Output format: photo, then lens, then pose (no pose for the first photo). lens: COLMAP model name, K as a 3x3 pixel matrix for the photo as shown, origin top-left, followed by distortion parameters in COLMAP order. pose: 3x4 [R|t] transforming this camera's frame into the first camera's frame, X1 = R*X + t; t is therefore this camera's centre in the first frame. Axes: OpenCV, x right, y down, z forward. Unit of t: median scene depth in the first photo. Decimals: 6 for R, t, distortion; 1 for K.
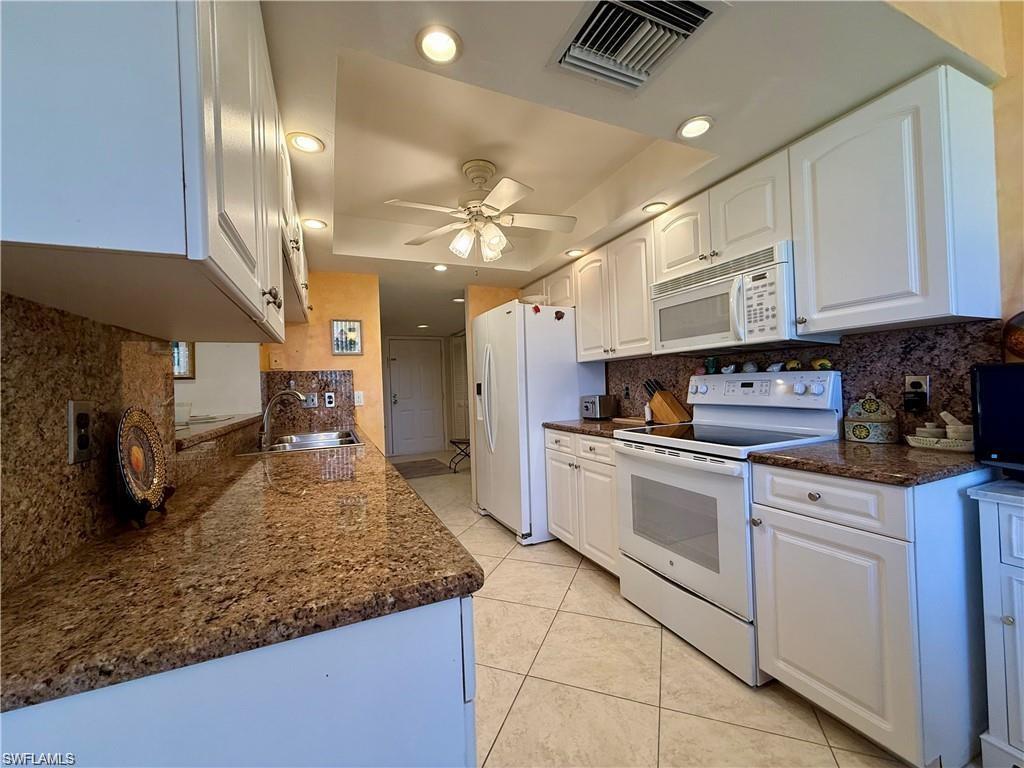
lens RADIAL K [[413.0, 0, 512.0], [0, 413.0, 384.0], [0, 0, 1]] dist [0.001158, -0.000027]
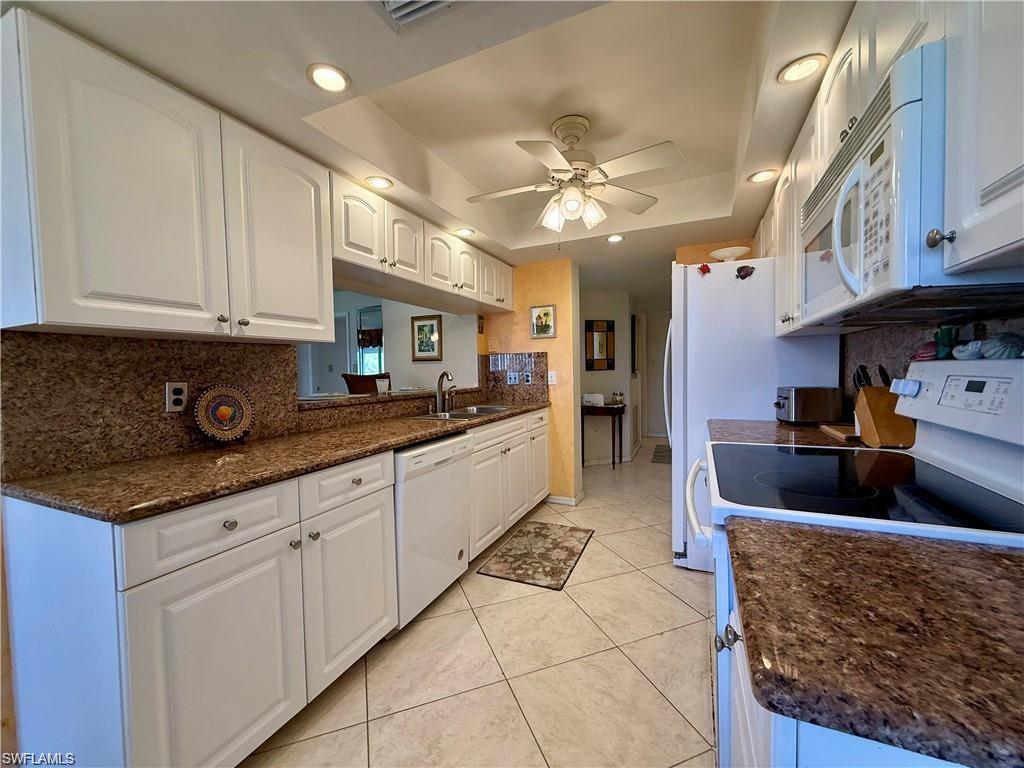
lens RADIAL K [[413.0, 0, 512.0], [0, 413.0, 384.0], [0, 0, 1]] dist [0.001158, -0.000027]
pose [[0.657566, 0.048575, -0.751830, 0.398394], [0.000254, 0.997905, 0.064696, -0.020582], [0.753397, -0.042733, 0.656176, 0.225944]]
